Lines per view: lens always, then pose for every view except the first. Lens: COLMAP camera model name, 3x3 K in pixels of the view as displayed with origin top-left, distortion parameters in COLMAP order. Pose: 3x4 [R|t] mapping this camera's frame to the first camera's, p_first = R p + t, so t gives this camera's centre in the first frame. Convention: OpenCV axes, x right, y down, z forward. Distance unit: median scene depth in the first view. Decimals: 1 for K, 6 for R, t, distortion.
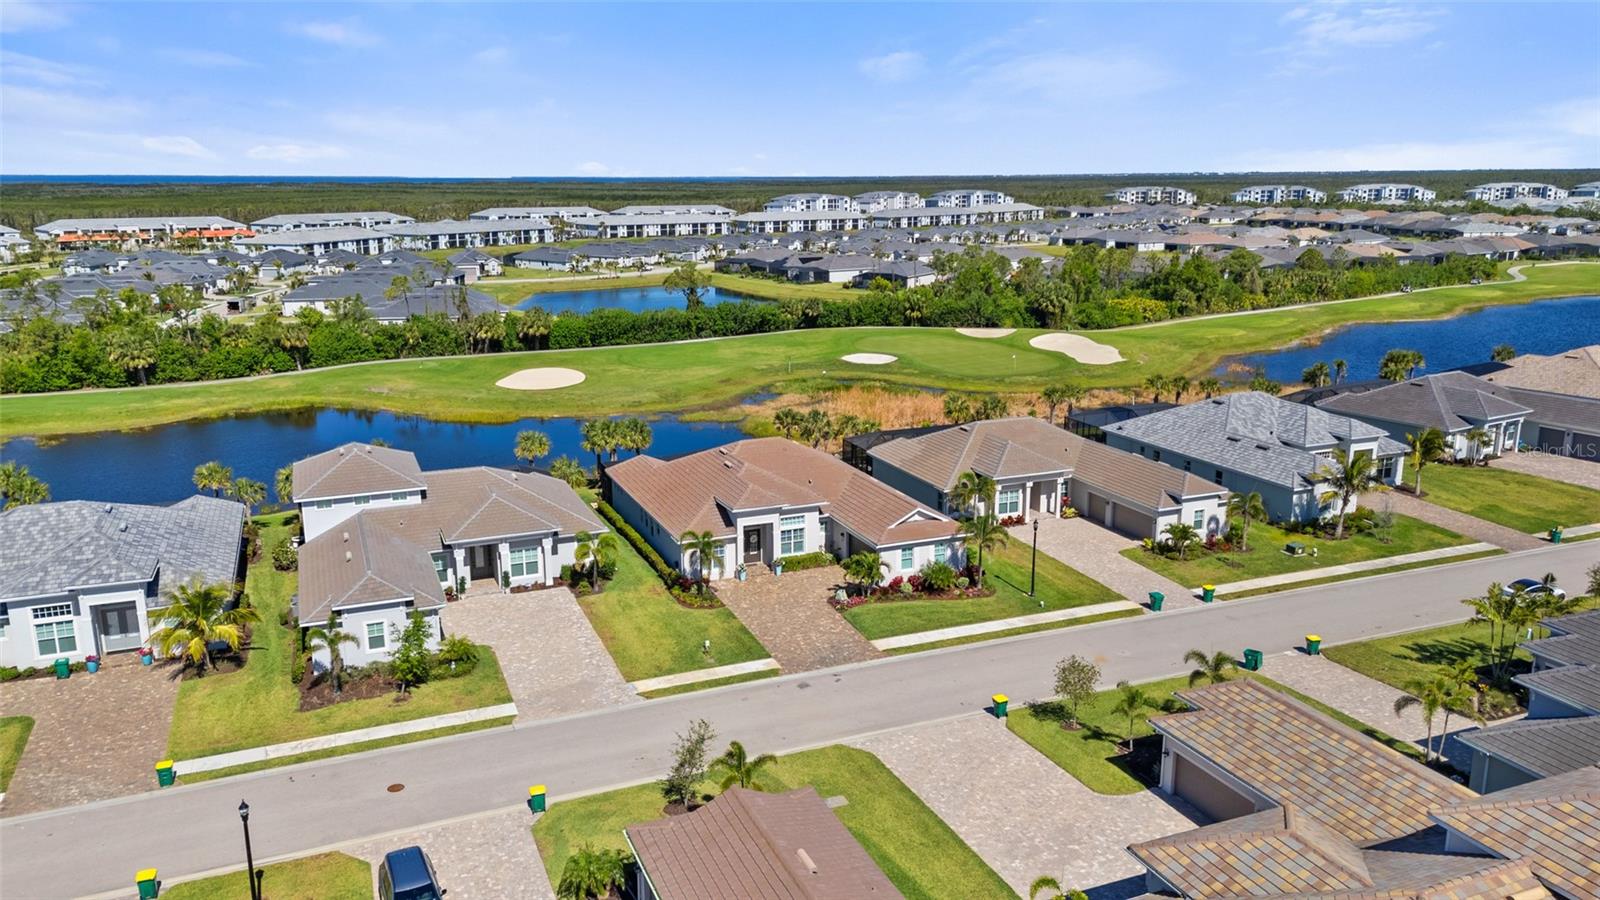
lens RADIAL K [[1152.0, 0, 800.0], [0, 1152.0, 450.0], [0, 0, 1]] dist [0.023957, -0.000916]
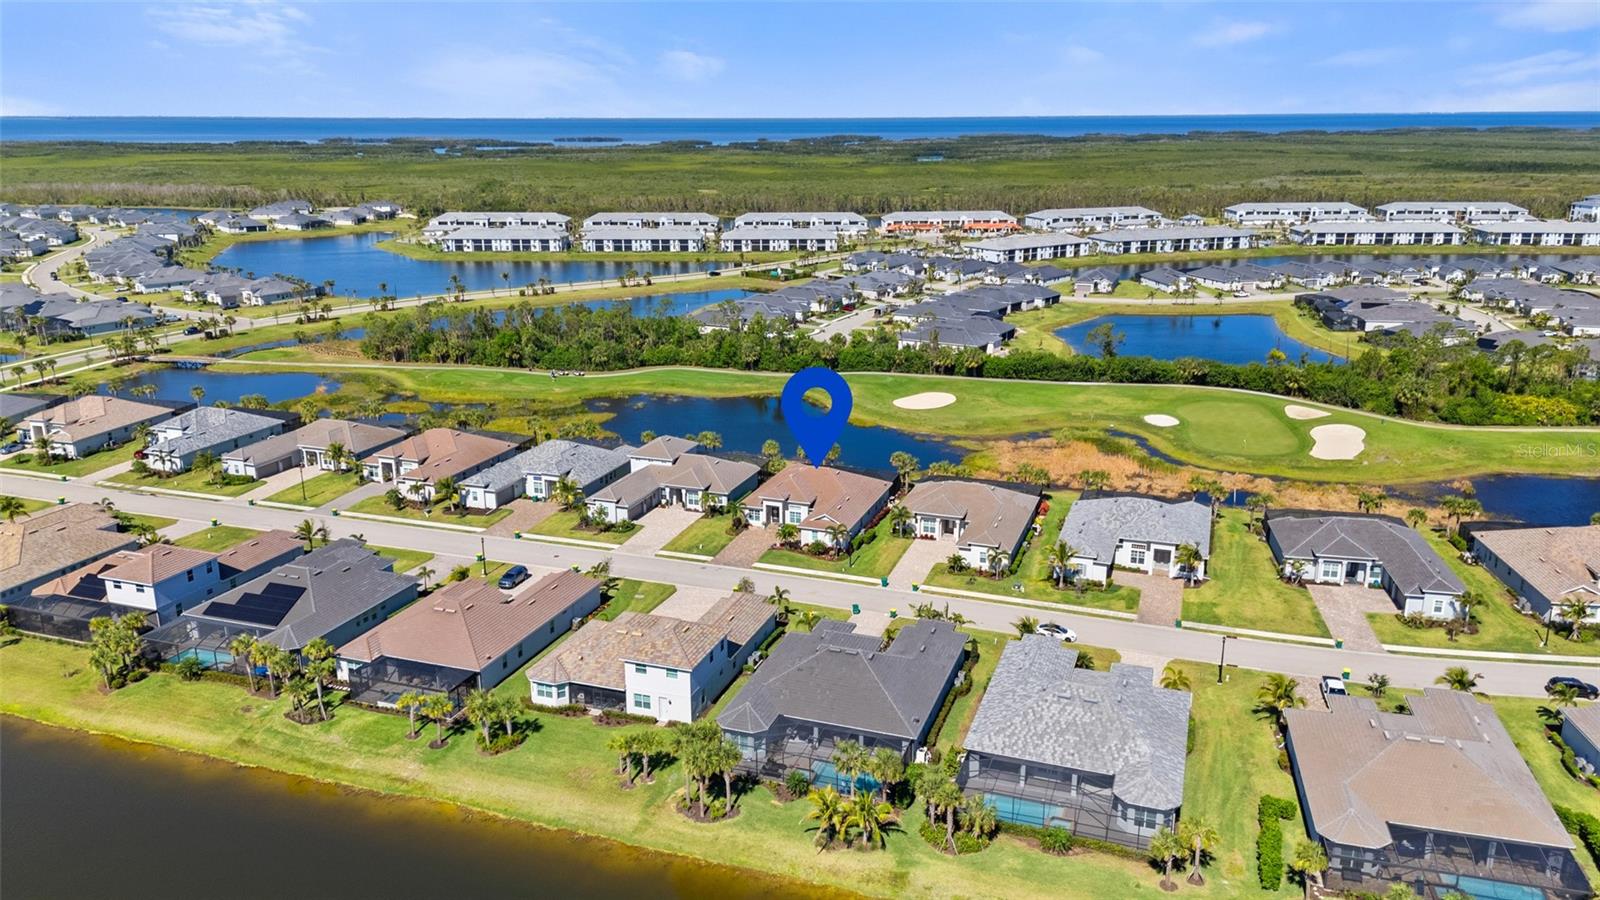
lens RADIAL K [[1152.0, 0, 800.0], [0, 1152.0, 450.0], [0, 0, 1]] dist [0.023957, -0.000916]
pose [[0.727220, 0.182044, -0.661824, 0.658423], [-0.148022, 0.983095, 0.107766, -0.129640], [0.670254, 0.019595, 0.741873, -0.268517]]
